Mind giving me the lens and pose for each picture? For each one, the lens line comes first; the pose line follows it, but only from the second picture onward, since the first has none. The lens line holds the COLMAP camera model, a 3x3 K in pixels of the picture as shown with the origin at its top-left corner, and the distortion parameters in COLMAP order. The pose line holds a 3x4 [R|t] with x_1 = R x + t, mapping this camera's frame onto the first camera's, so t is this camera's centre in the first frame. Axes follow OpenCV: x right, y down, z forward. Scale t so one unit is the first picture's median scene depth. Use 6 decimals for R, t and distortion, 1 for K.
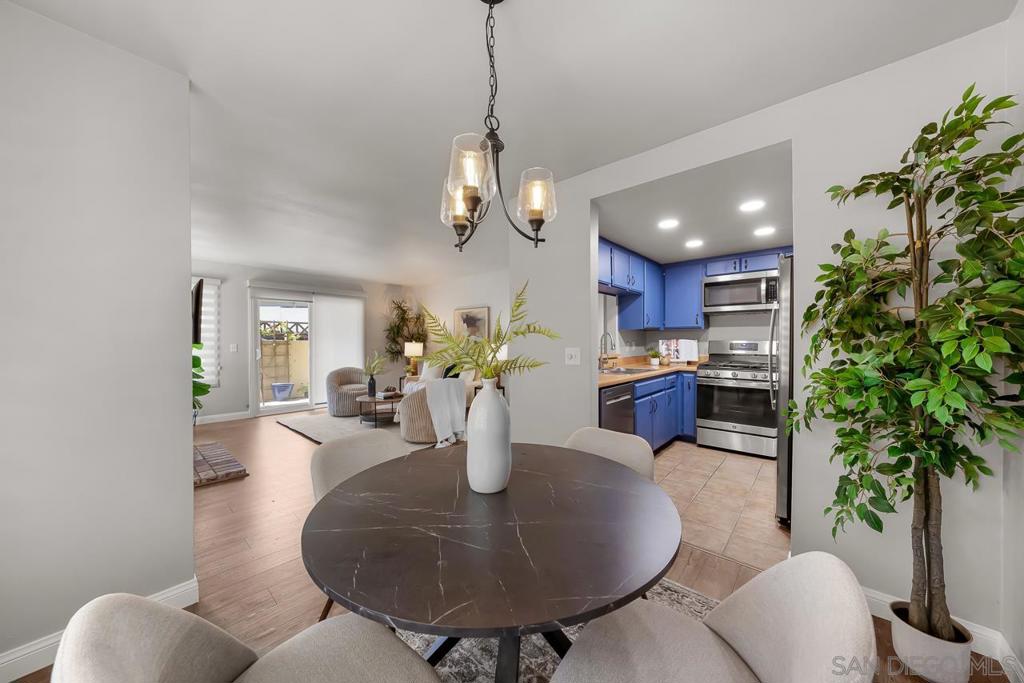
lens RADIAL K [[354.4, 0, 512.4], [0, 354.4, 342.0], [0, 0, 1]] dist [-0.001988, -0.000494]
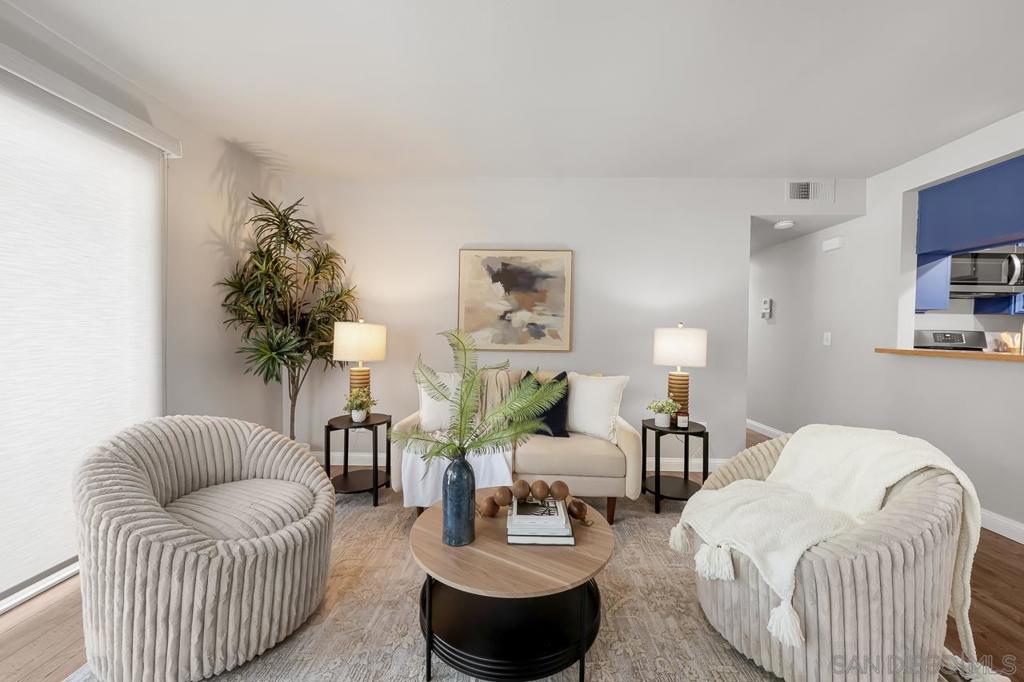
lens RADIAL K [[376.1, 0, 512.6], [0, 376.1, 342.0], [0, 0, 1]] dist [-0.003226, -0.000159]
pose [[0.760646, -0.001525, 0.649165, -0.653389], [-0.013810, 0.999733, 0.018531, 0.020823], [-0.649019, -0.023061, 0.760422, 0.954858]]
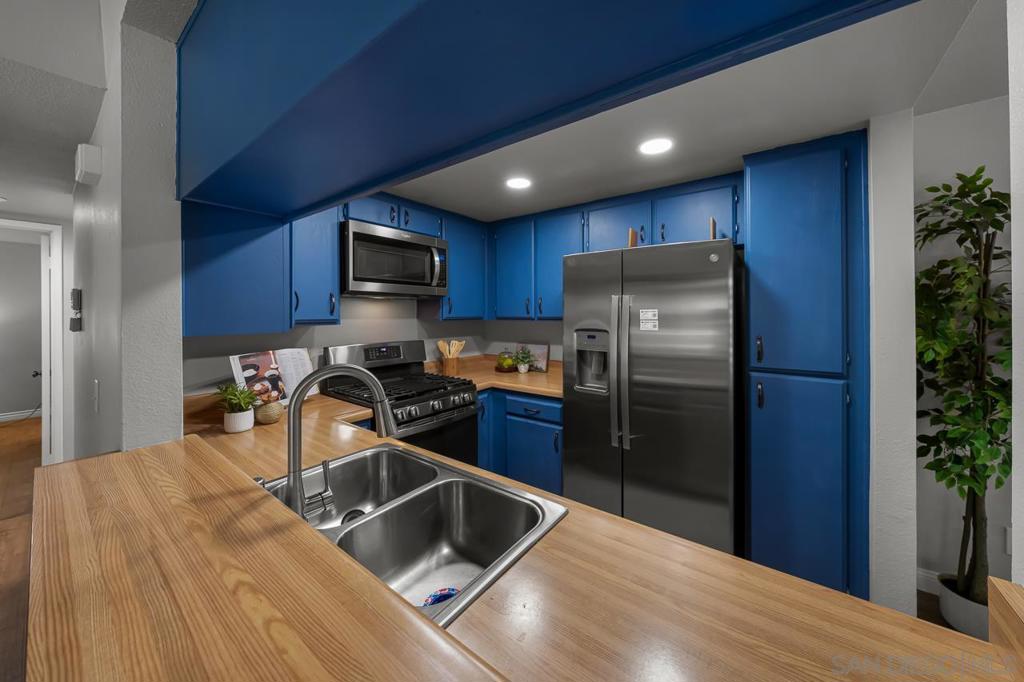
lens RADIAL K [[354.4, 0, 512.2], [0, 354.4, 312.7], [0, 0, 1]] dist [-0.001988, -0.000494]
pose [[-0.076474, 0.003411, 0.997066, 0.036369], [0.008522, 0.999960, -0.002767, -0.049500], [-0.997035, 0.008285, -0.076500, 0.792869]]
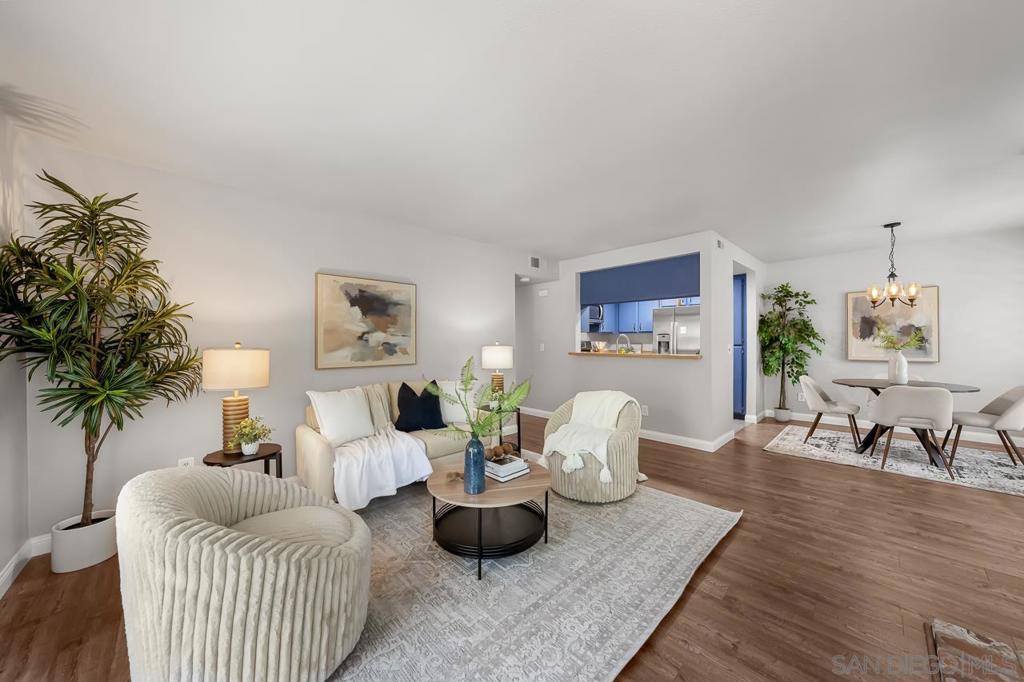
lens RADIAL K [[354.4, 0, 509.9], [0, 354.4, 344.0], [0, 0, 1]] dist [-0.001988, -0.000494]
pose [[0.087140, -0.006023, 0.996178, -0.935172], [0.008320, 0.999951, 0.005318, -0.001020], [-0.996161, 0.007825, 0.087186, 1.130510]]
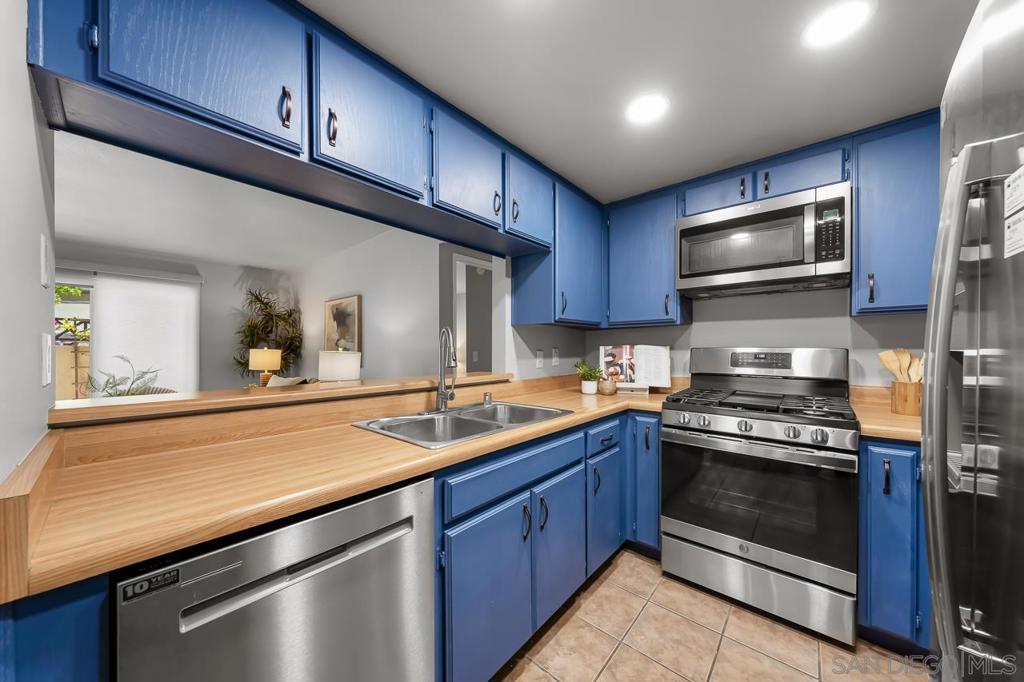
lens RADIAL K [[354.4, 0, 516.5], [0, 354.4, 348.9], [0, 0, 1]] dist [-0.001988, -0.000494]
pose [[0.999782, 0.004673, 0.020344, 0.296275], [-0.004580, 0.999979, -0.004632, 0.001513], [-0.020365, 0.004538, 0.999782, 0.499148]]
